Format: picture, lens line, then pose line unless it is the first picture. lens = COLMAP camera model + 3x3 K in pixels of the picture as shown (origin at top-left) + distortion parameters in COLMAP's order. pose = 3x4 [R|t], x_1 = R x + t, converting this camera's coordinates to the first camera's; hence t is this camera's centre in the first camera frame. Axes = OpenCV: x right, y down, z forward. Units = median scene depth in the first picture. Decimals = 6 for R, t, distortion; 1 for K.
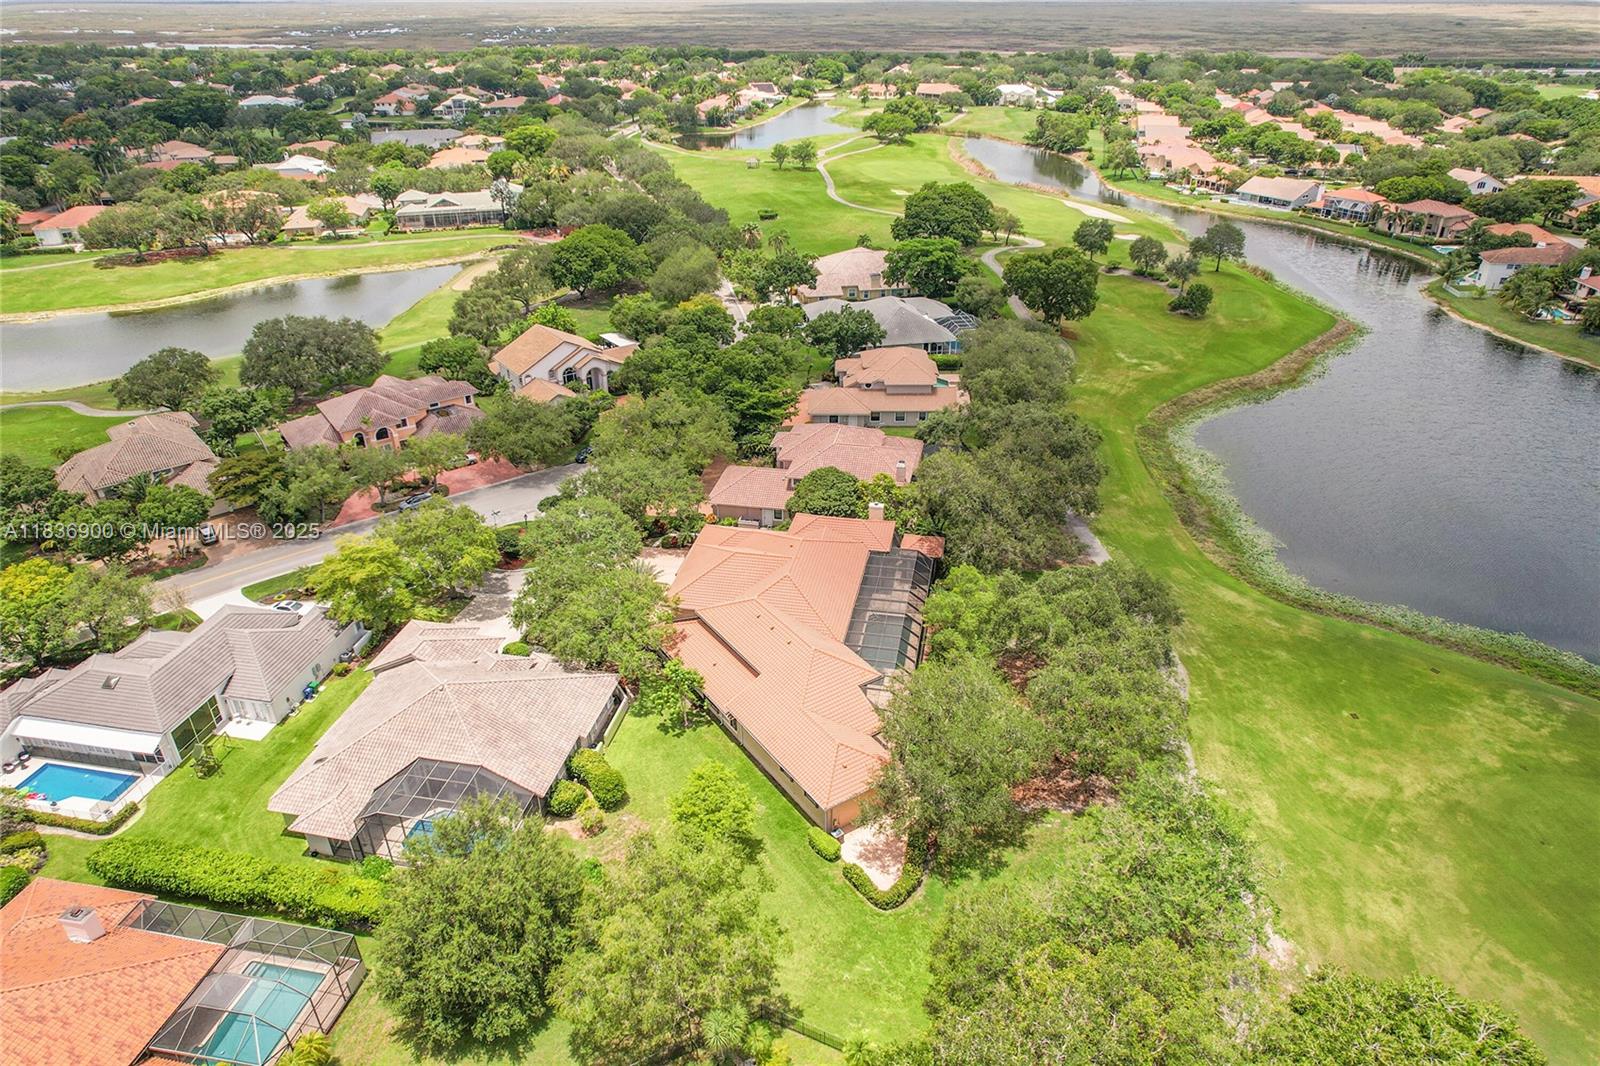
lens RADIAL K [[1025.7, 0, 813.9], [0, 1025.7, 532.9], [0, 0, 1]] dist [-0.082278, 0.077968]
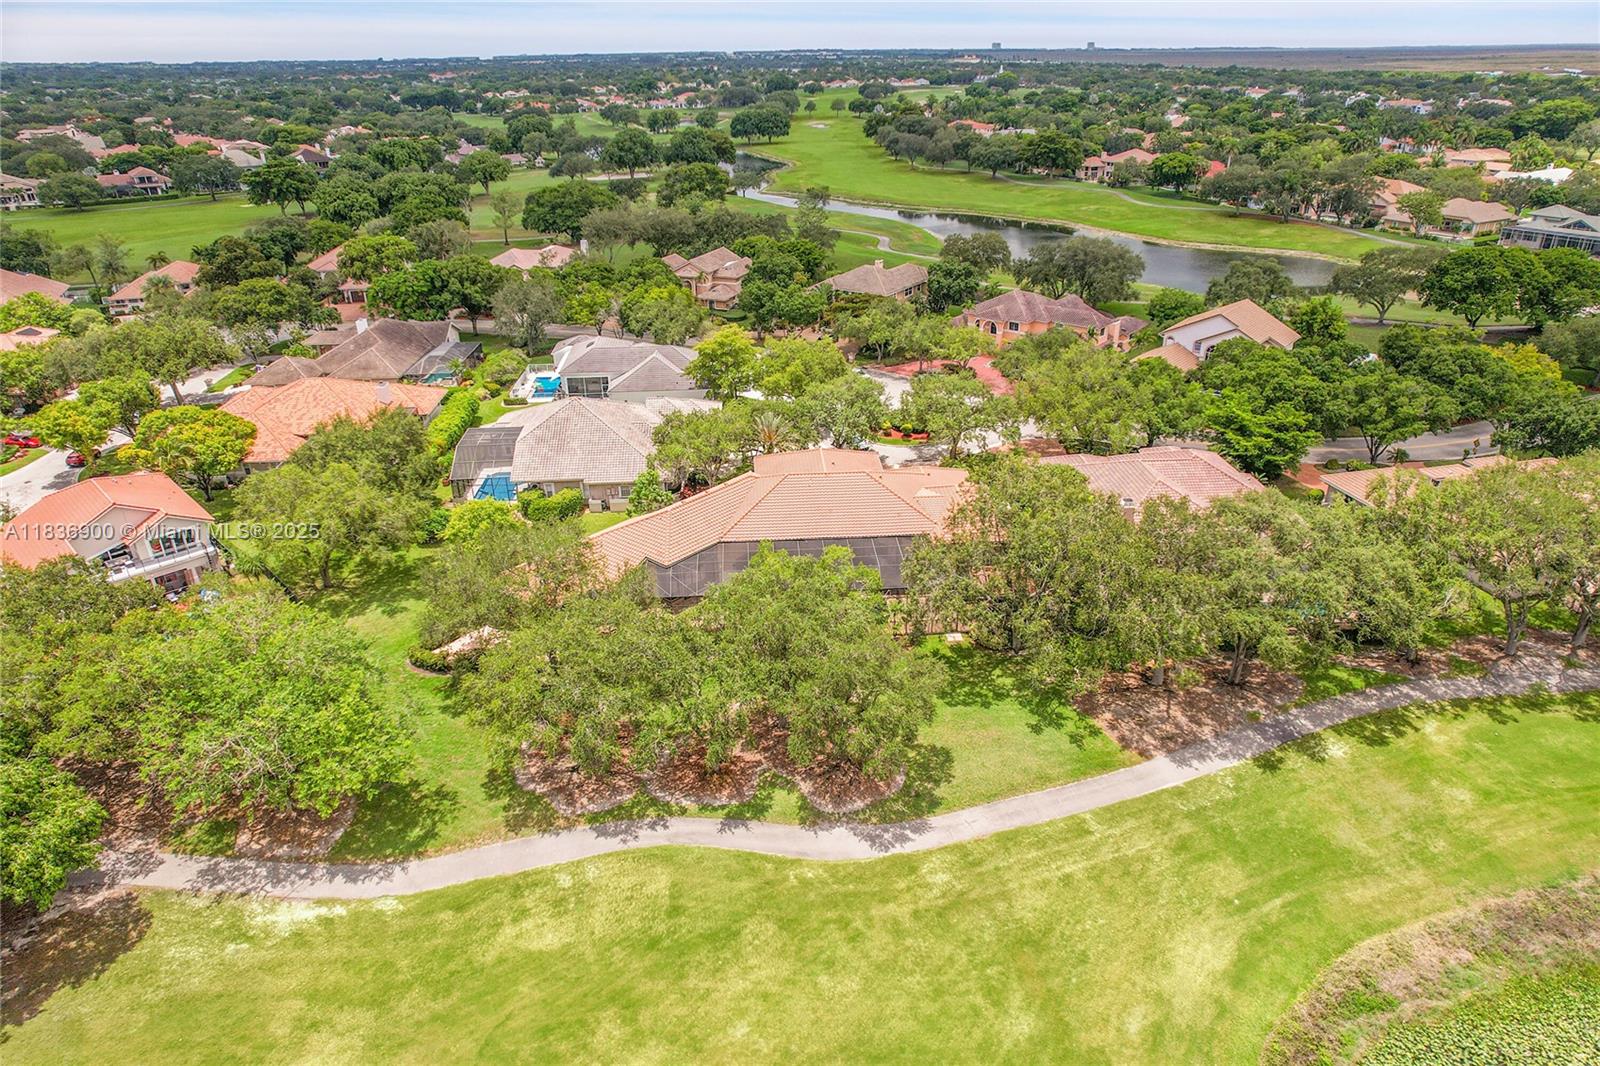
lens RADIAL K [[1025.7, 0, 813.9], [0, 1025.7, 532.9], [0, 0, 1]] dist [-0.082278, 0.077968]
pose [[0.246285, 0.420761, -0.873100, 0.357898], [-0.455318, 0.845480, 0.279014, -0.081239], [0.855587, 0.328821, 0.399809, 0.297962]]
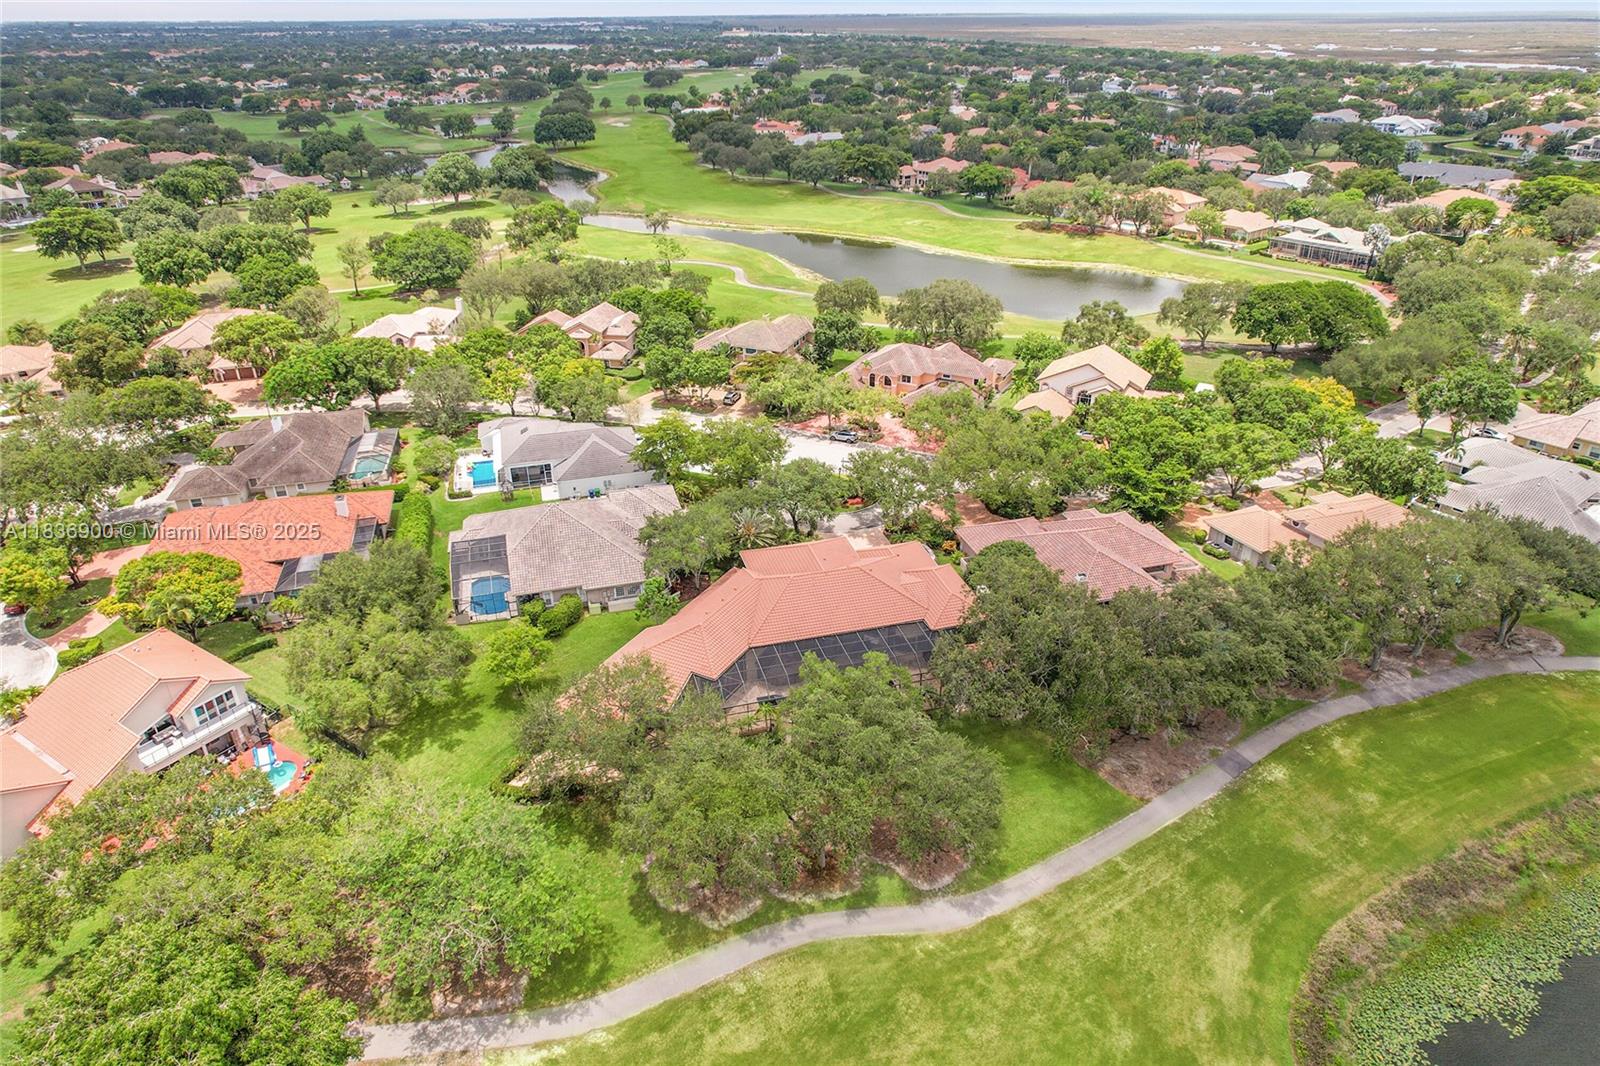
lens RADIAL K [[1025.7, 0, 813.9], [0, 1025.7, 532.9], [0, 0, 1]] dist [-0.082278, 0.077968]
pose [[0.448380, 0.414624, -0.791860, 0.351554], [-0.424763, 0.878321, 0.219380, -0.105353], [0.786468, 0.237988, 0.569939, 0.183503]]
